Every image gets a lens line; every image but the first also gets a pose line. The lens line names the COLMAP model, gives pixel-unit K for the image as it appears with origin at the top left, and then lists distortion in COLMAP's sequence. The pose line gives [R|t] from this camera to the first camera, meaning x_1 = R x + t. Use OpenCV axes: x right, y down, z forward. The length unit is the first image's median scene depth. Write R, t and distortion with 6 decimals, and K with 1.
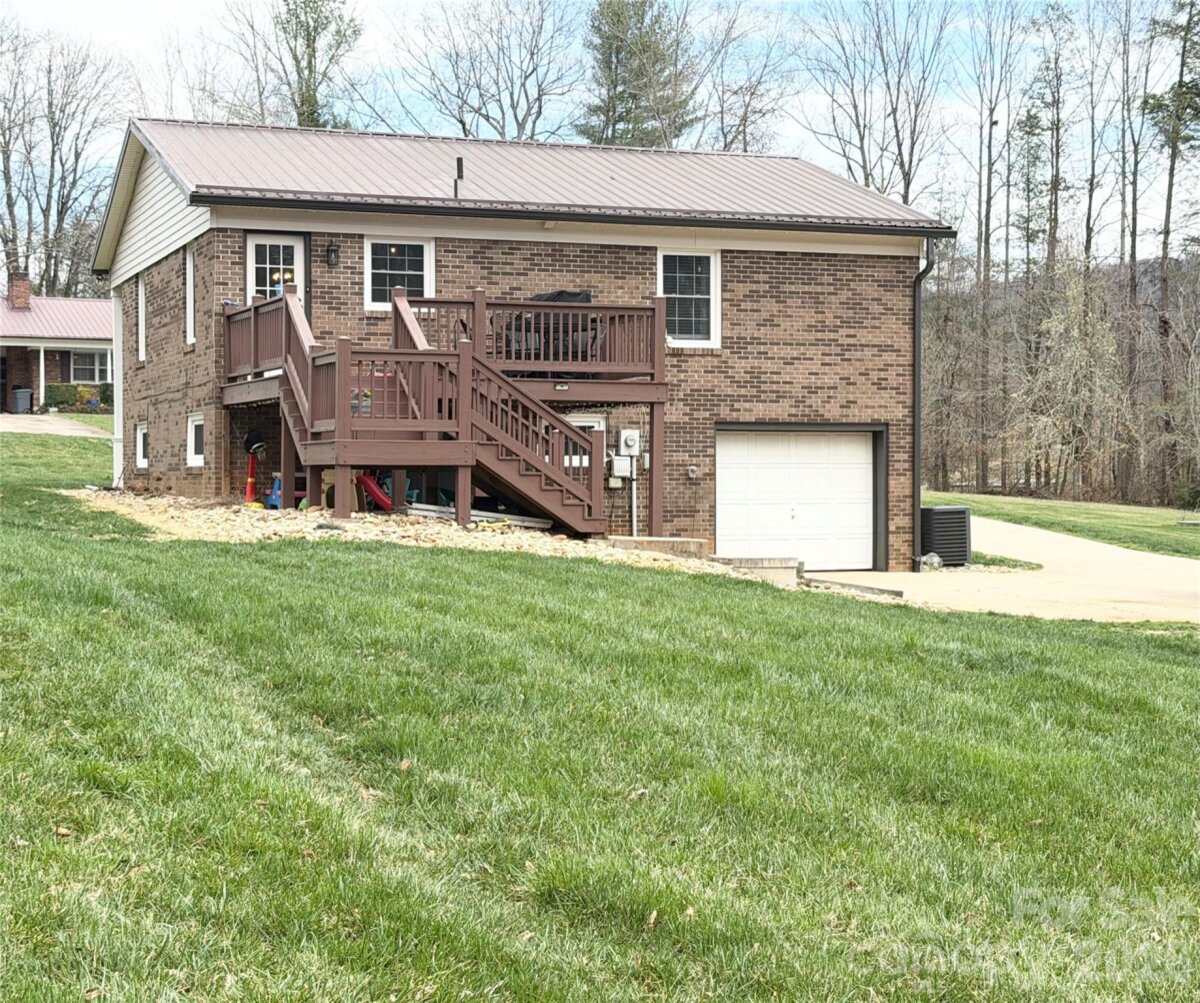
lens RADIAL K [[2168.5, 0, 596.9], [0, 2168.5, 509.5], [0, 0, 1]] dist [0.143480, 0.000000]
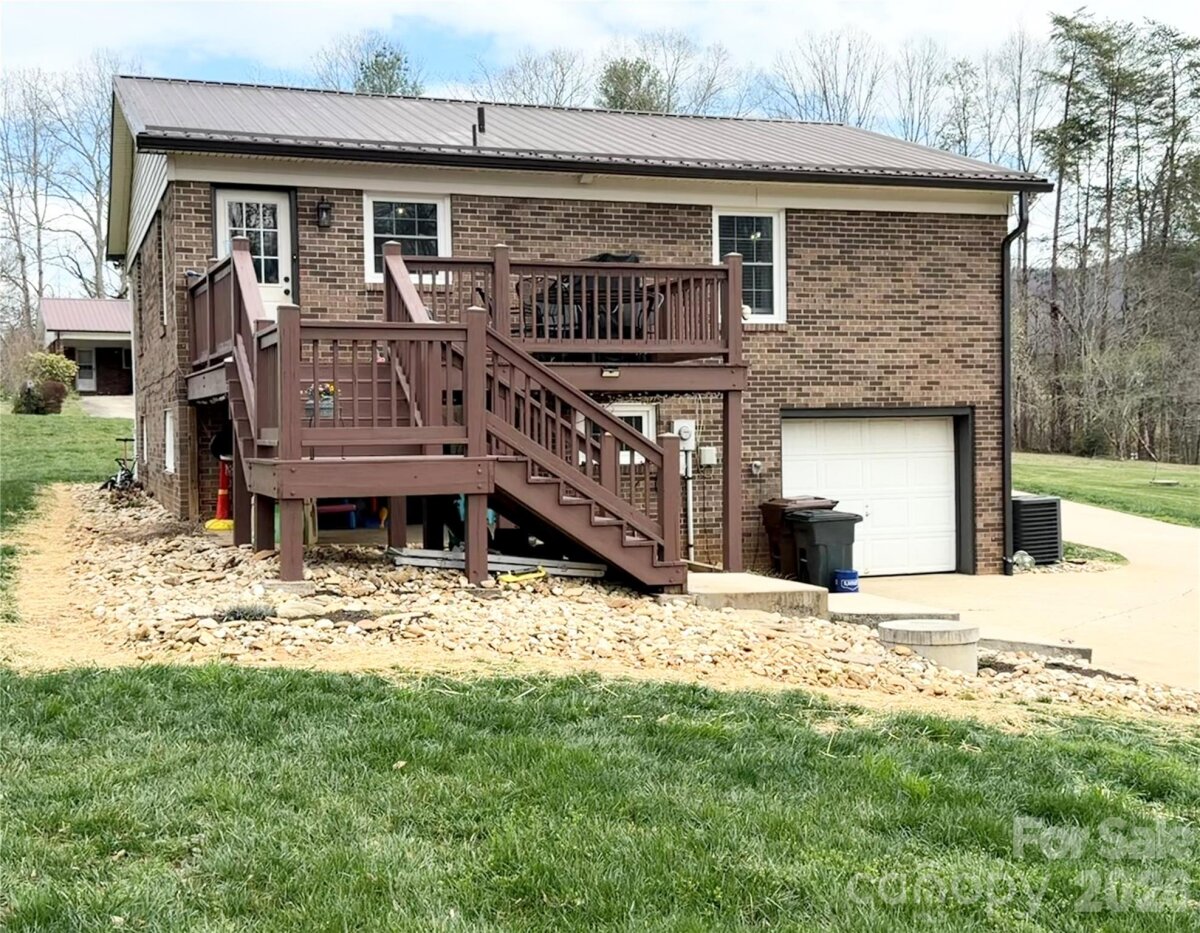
lens RADIAL K [[1497.3, 0, 608.2], [0, 1497.3, 462.7], [0, 0, 1]] dist [0.151425, 0.000000]
pose [[0.999883, -0.015104, 0.002376, -0.016393], [0.015083, 0.999850, 0.008551, -0.025662], [-0.002504, -0.008514, 0.999961, 0.411881]]
